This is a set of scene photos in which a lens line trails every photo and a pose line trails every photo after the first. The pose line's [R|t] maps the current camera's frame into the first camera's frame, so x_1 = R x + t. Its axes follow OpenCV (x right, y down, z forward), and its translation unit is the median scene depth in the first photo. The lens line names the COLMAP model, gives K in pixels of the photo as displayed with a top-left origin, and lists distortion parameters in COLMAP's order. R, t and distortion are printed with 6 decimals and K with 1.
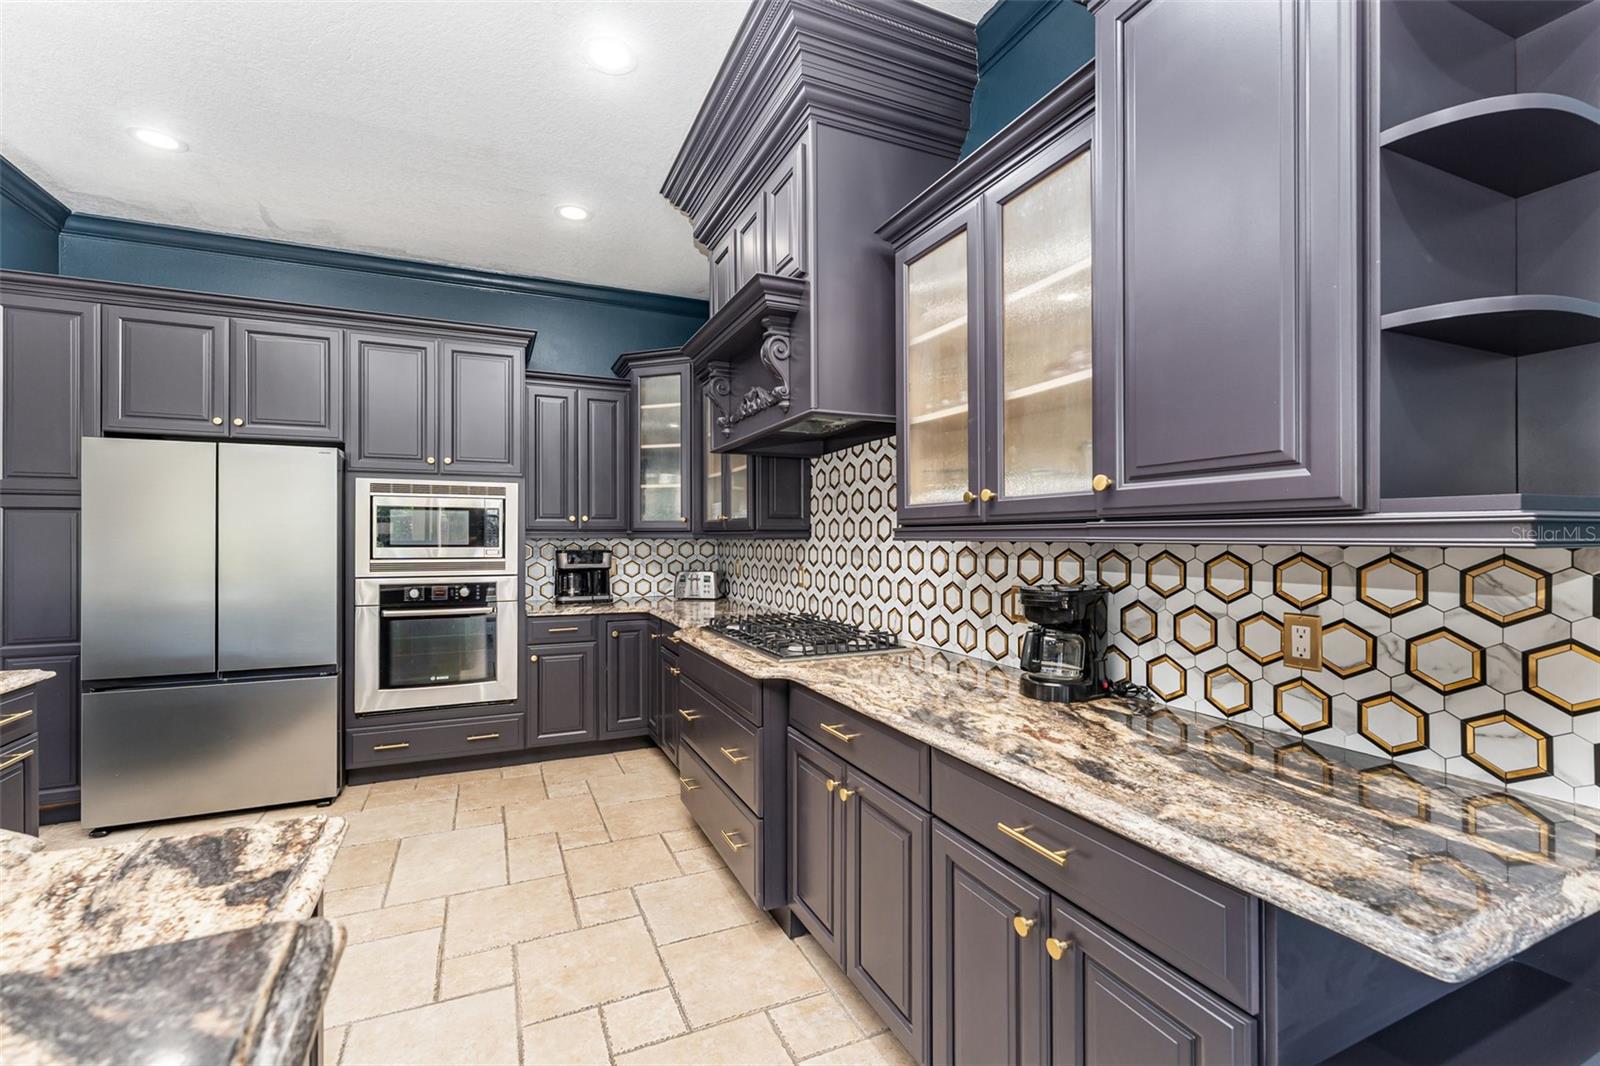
lens RADIAL K [[647.1, 0, 797.1], [0, 647.1, 527.7], [0, 0, 1]] dist [0.001027, 0.000305]
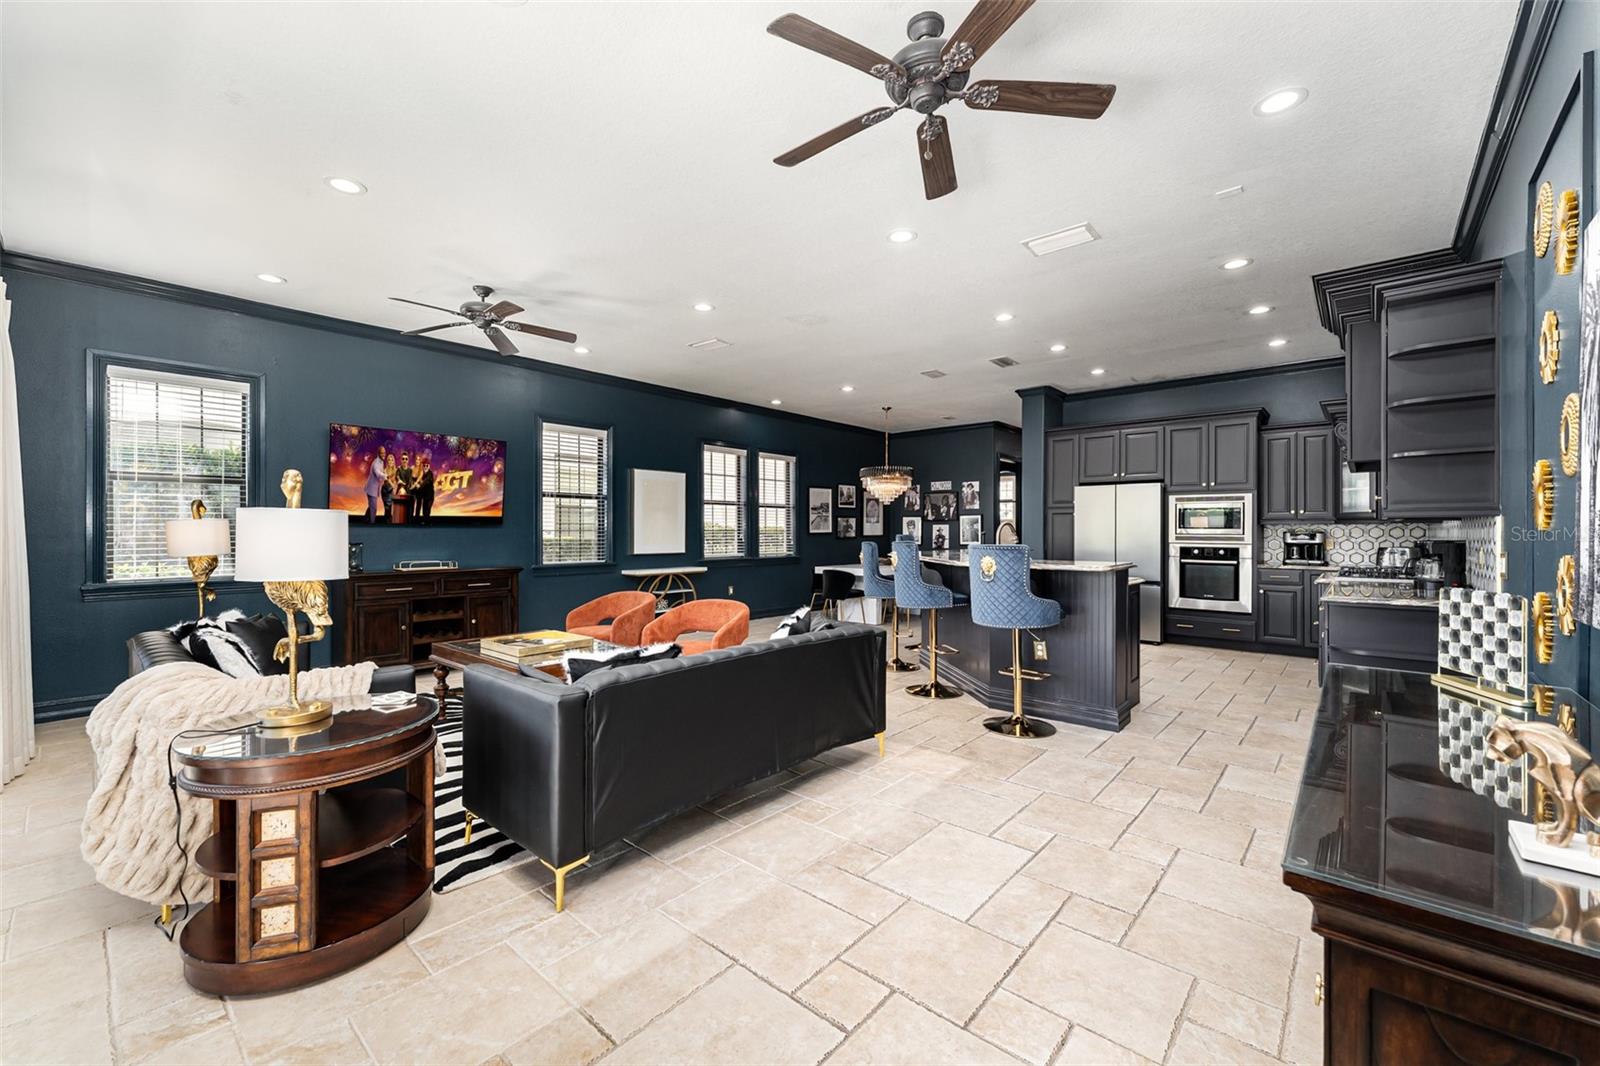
lens RADIAL K [[647.1, 0, 814.0], [0, 647.1, 532.8], [0, 0, 1]] dist [0.001027, 0.000305]
pose [[0.417525, 0.003145, -0.908660, 0.723607], [0.006297, 0.999960, 0.006354, 0.022928], [0.908643, -0.008374, 0.417489, -0.896798]]
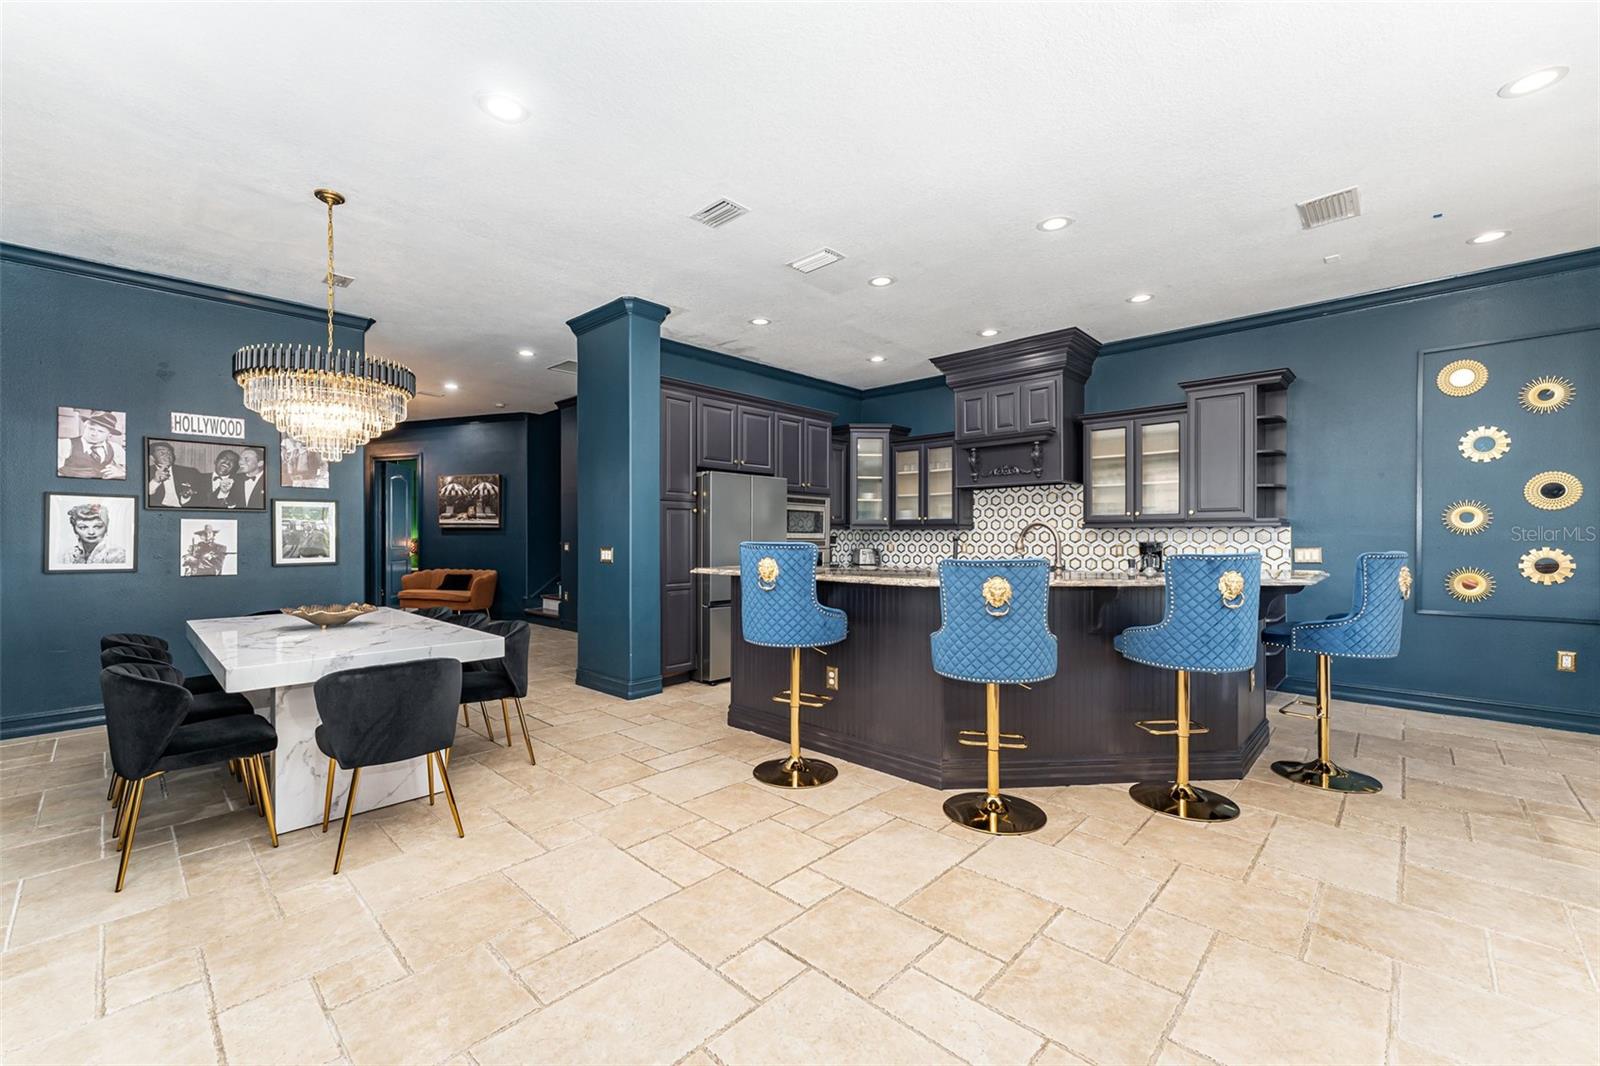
lens RADIAL K [[647.1, 0, 805.5], [0, 647.1, 532.8], [0, 0, 1]] dist [0.001027, 0.000305]
pose [[0.927299, 0.003541, 0.374304, -1.209863], [-0.008004, 0.999914, 0.010368, 0.011614], [-0.374236, -0.012610, 0.927248, -0.689620]]
